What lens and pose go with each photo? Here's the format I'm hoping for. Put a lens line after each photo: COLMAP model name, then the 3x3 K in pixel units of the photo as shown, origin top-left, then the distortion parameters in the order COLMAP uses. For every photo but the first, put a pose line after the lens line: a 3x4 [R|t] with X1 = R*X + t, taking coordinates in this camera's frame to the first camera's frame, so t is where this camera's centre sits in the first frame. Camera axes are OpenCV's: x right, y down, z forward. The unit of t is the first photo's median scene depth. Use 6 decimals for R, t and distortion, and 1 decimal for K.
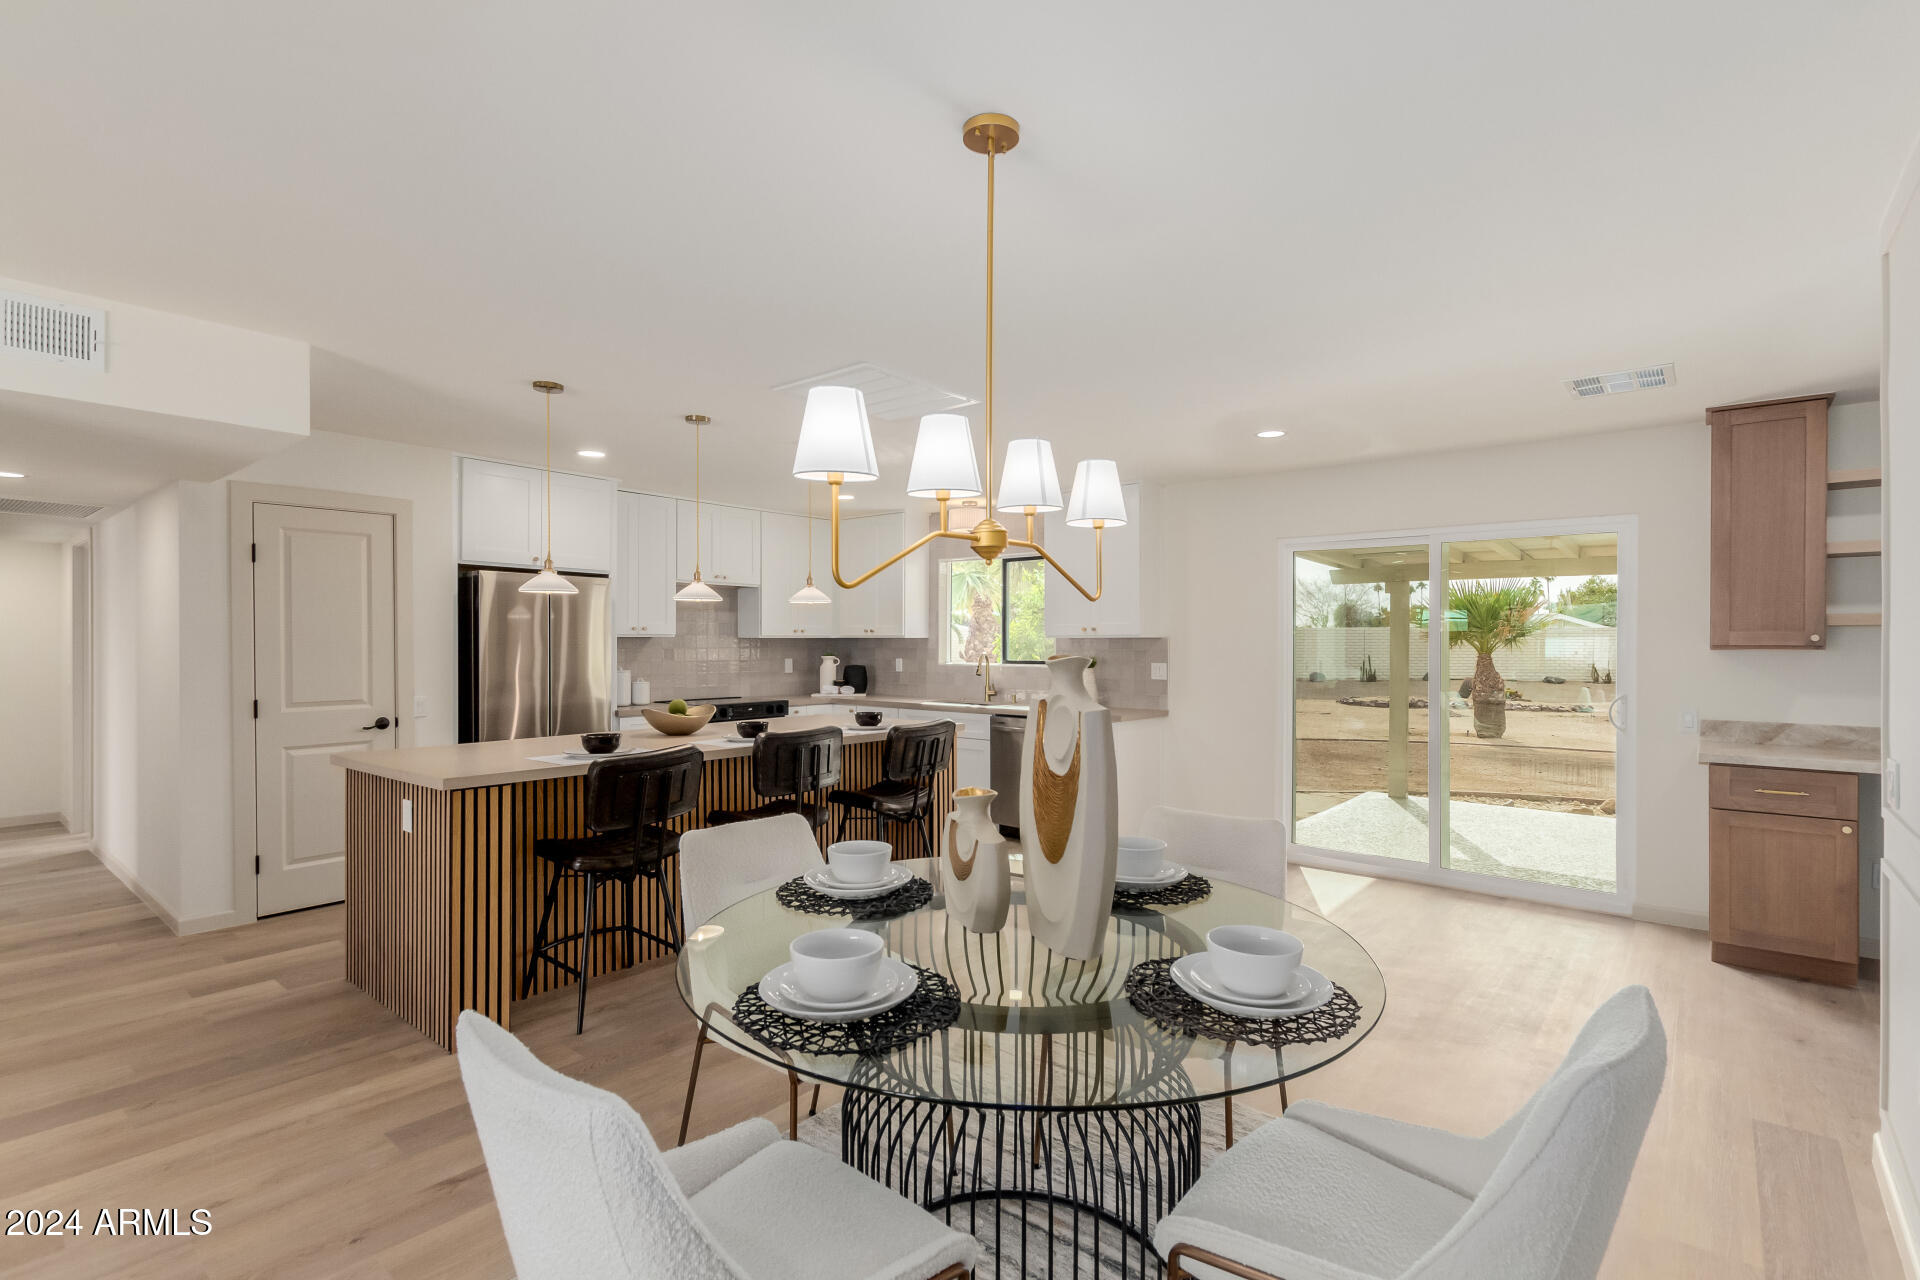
lens RADIAL K [[895.2, 0, 955.8], [0, 895.2, 645.5], [0, 0, 1]] dist [0.010427, -0.006746]
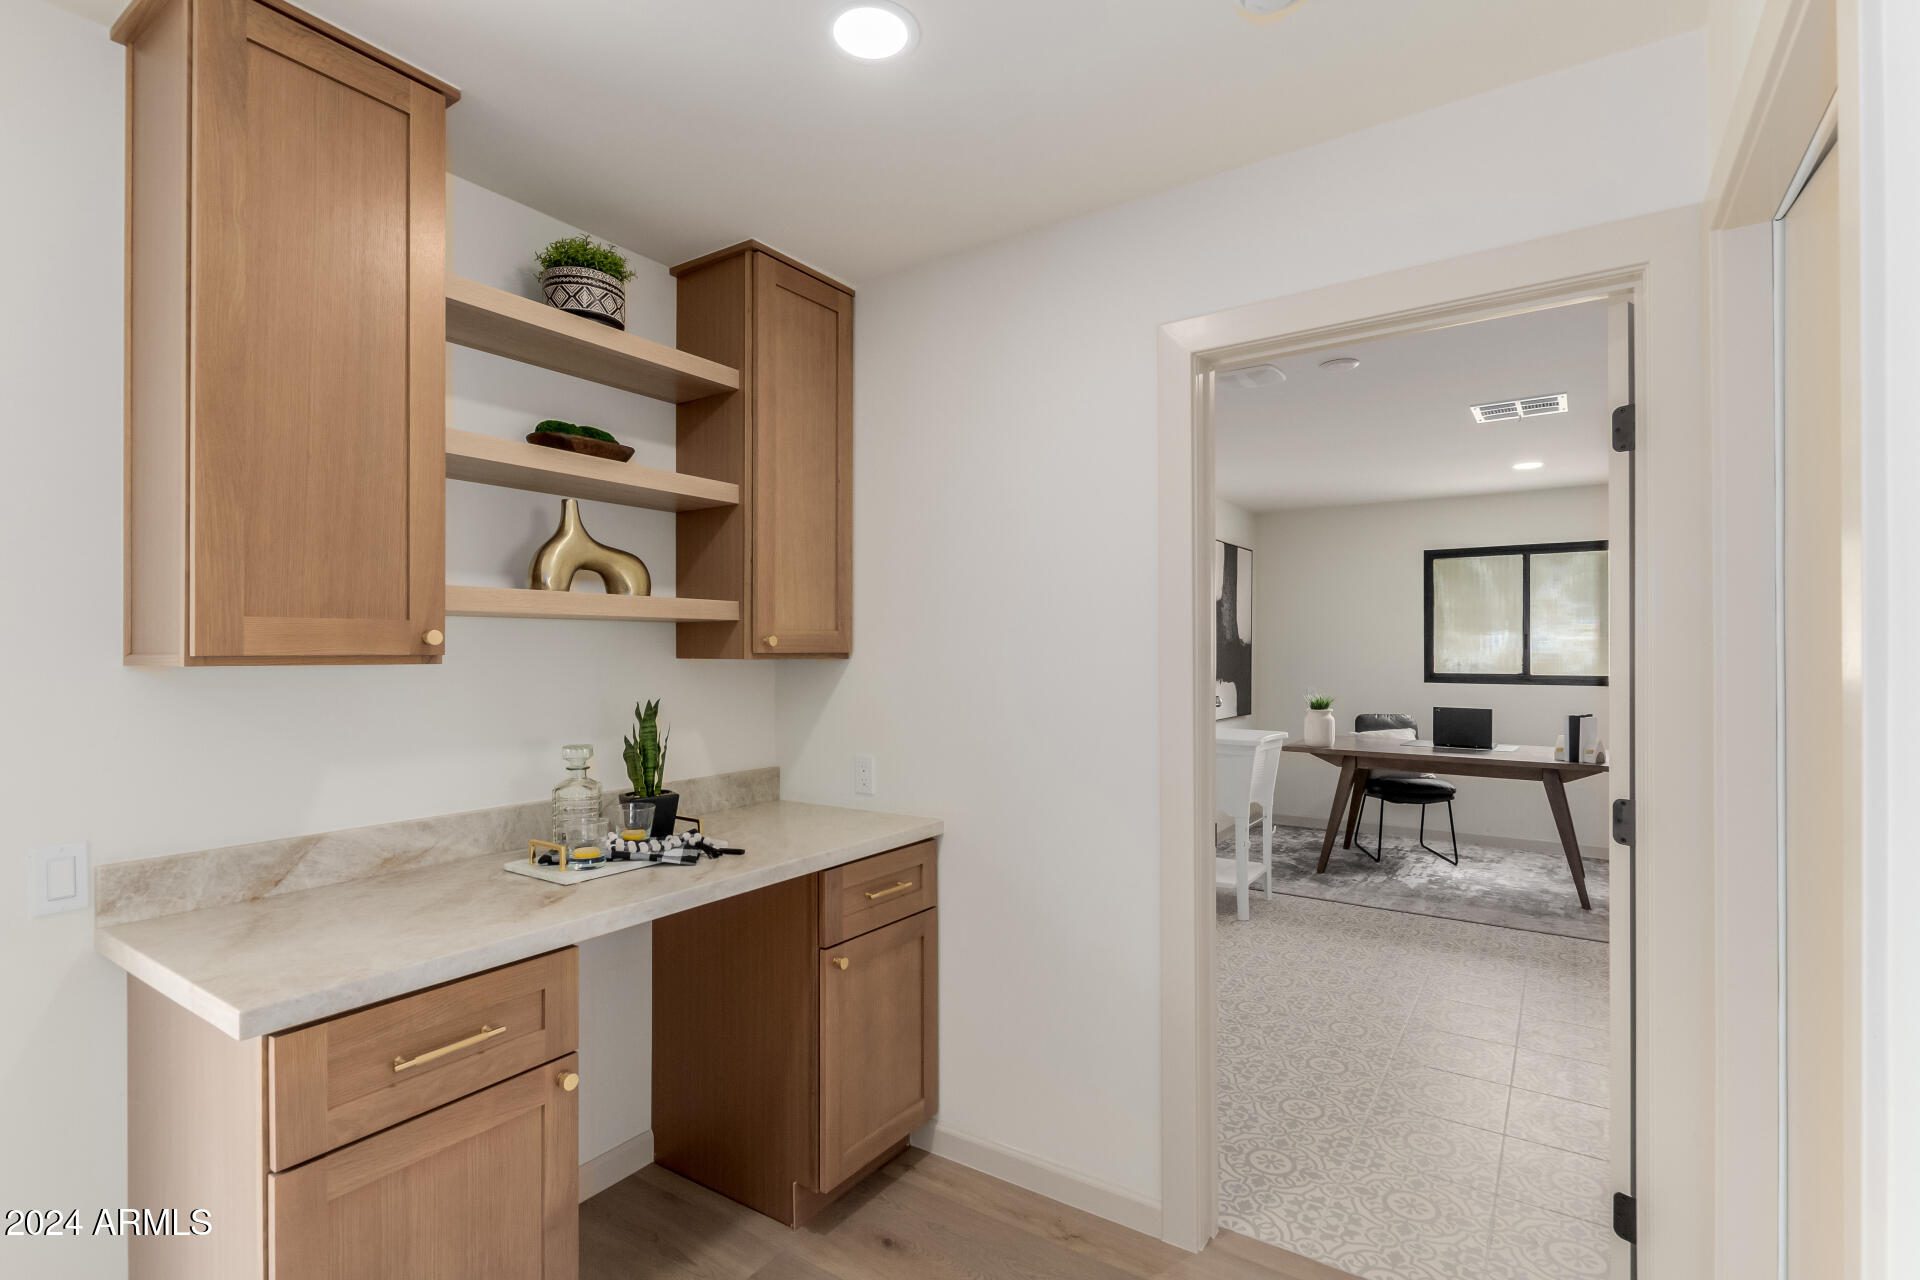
lens RADIAL K [[895.2, 0, 963.0], [0, 895.2, 648.7], [0, 0, 1]] dist [0.010427, -0.006746]
pose [[-0.103975, -0.004250, 0.994571, 0.431888], [-0.000307, 0.999991, 0.004241, -0.003917], [-0.994580, 0.000136, -0.103975, 0.677494]]
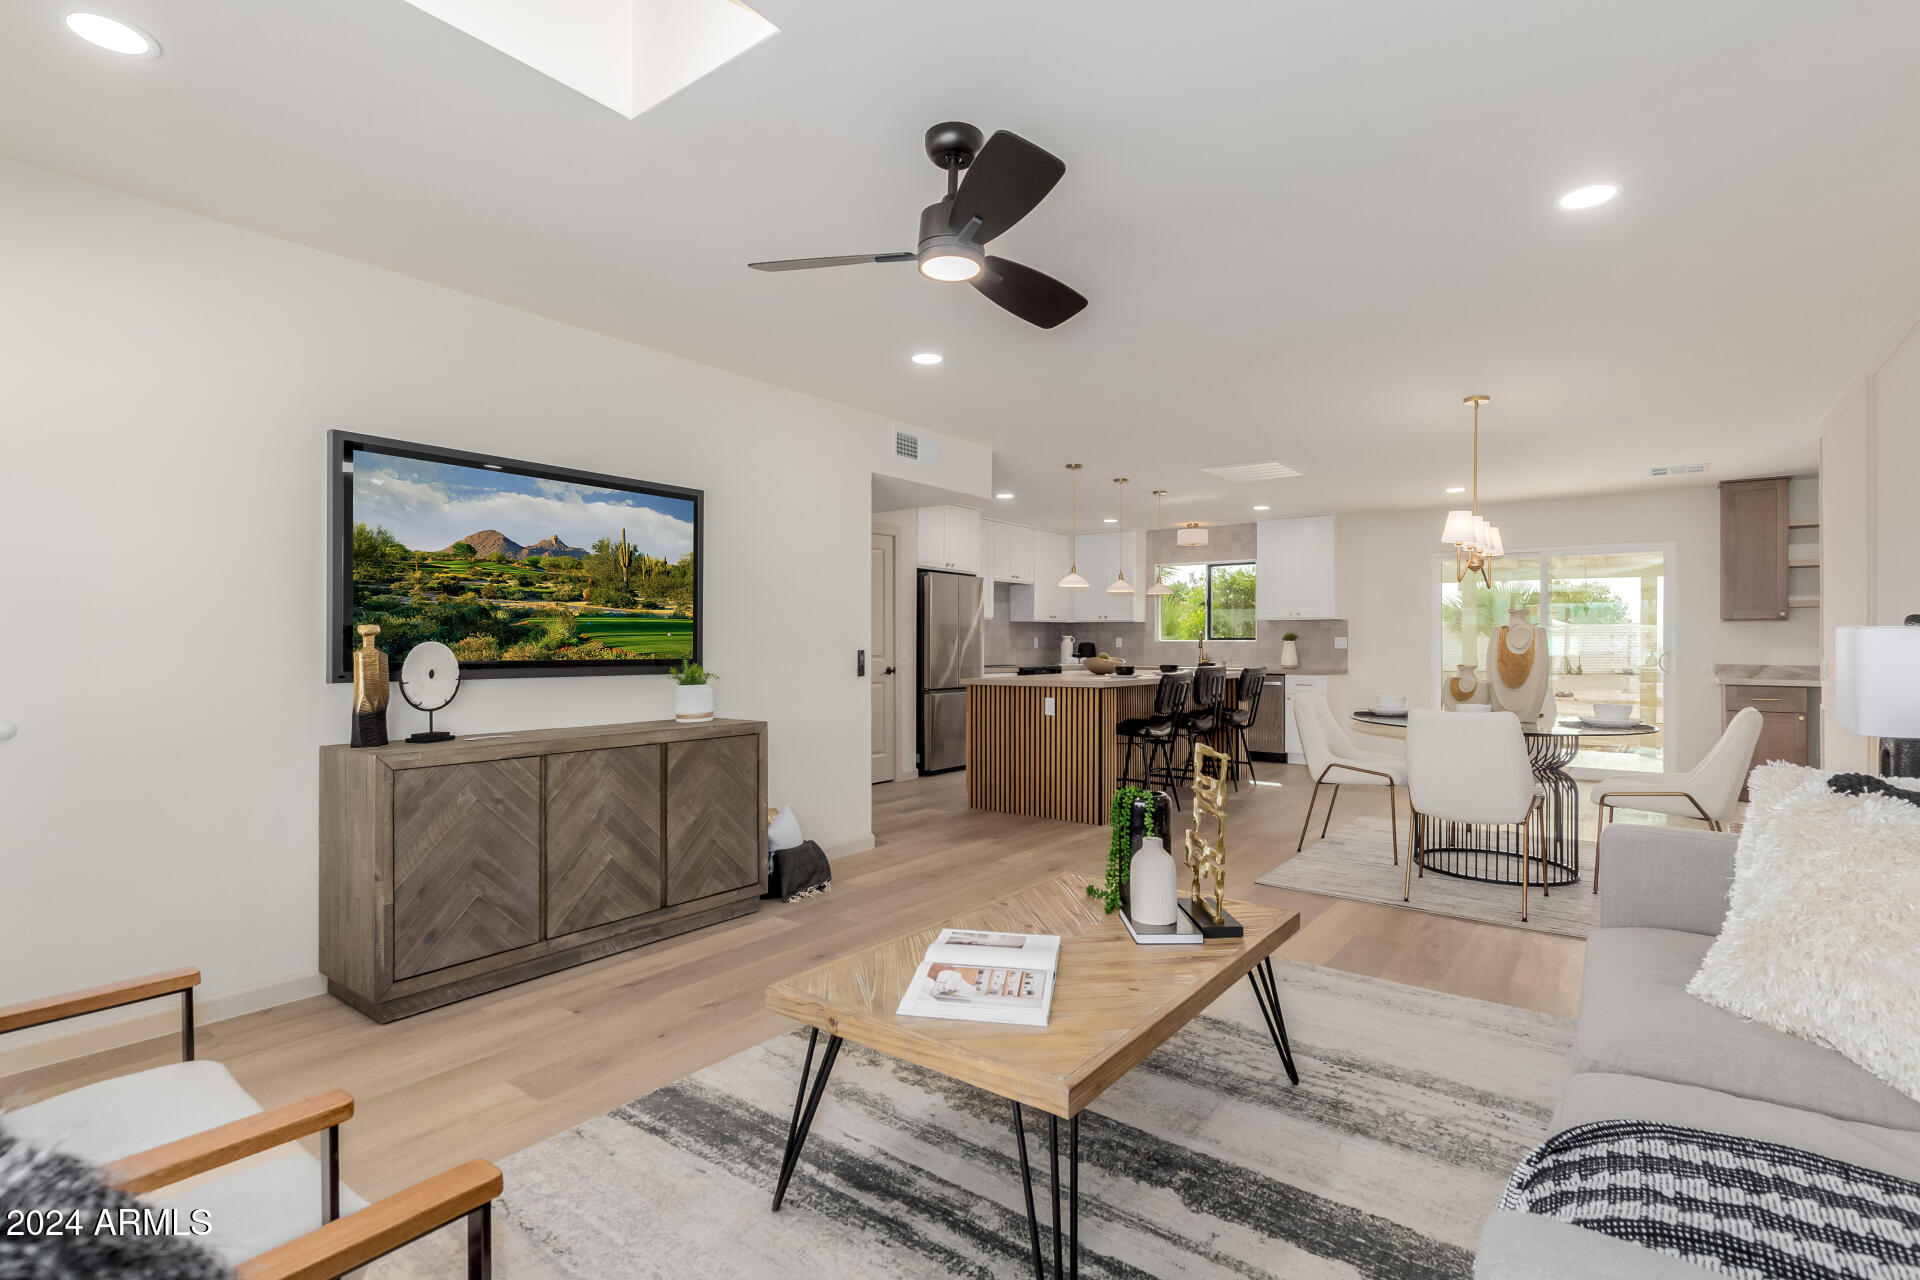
lens RADIAL K [[895.2, 0, 958.2], [0, 895.2, 642.7], [0, 0, 1]] dist [0.010427, -0.006746]
pose [[0.999207, 0.000872, 0.039819, -0.622287], [-0.000723, 0.999993, -0.003768, 0.047753], [-0.039822, 0.003736, 0.999200, -0.594112]]
